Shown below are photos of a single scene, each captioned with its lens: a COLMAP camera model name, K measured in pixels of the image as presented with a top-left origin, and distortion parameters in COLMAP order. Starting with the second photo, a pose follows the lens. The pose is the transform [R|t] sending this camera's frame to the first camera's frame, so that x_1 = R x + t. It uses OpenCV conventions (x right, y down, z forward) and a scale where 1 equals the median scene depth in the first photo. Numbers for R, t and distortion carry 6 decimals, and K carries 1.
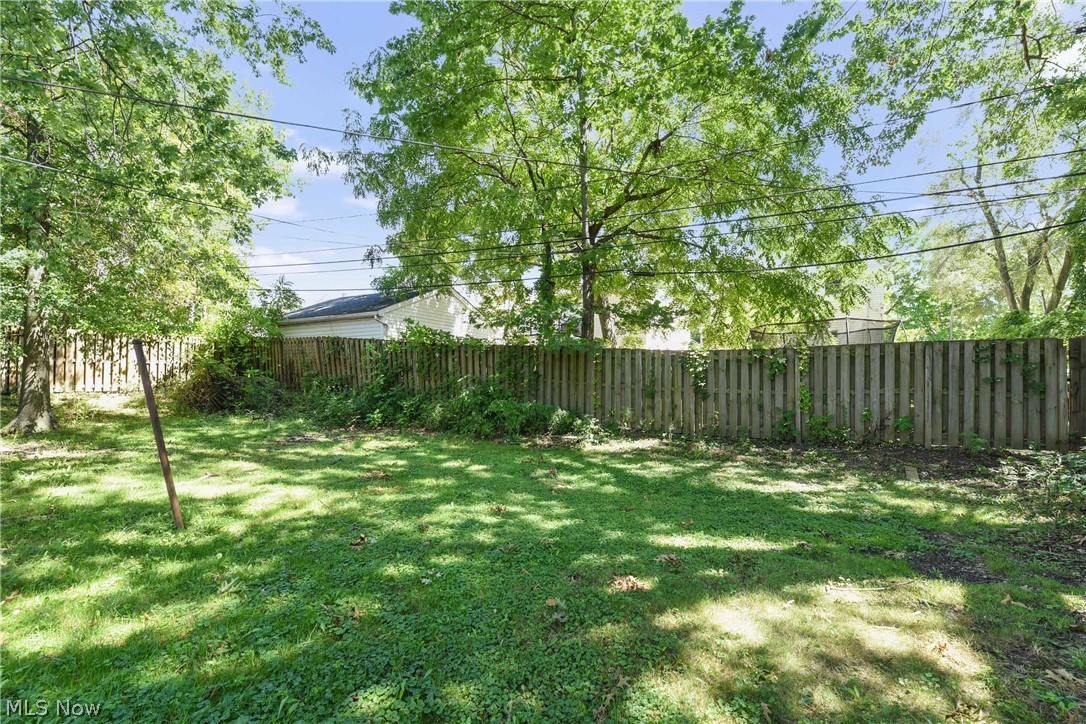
lens RADIAL K [[476.7, 0, 543.0], [0, 476.7, 362.0], [0, 0, 1]] dist [0.001469, 0.000219]
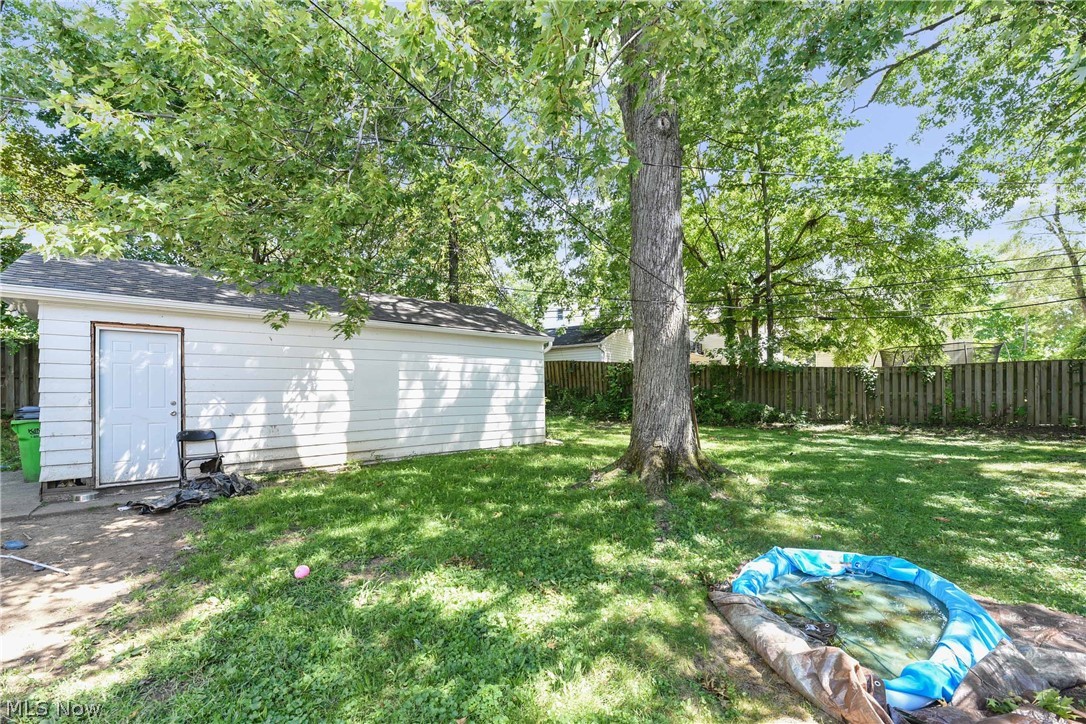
lens RADIAL K [[438.9, 0, 547.2], [0, 438.9, 385.4], [0, 0, 1]] dist [-0.001072, -0.000251]
pose [[0.995634, -0.011471, -0.092633, -0.547767], [0.013524, 0.999676, 0.021567, -0.010491], [0.092356, -0.022726, 0.995467, -0.488861]]
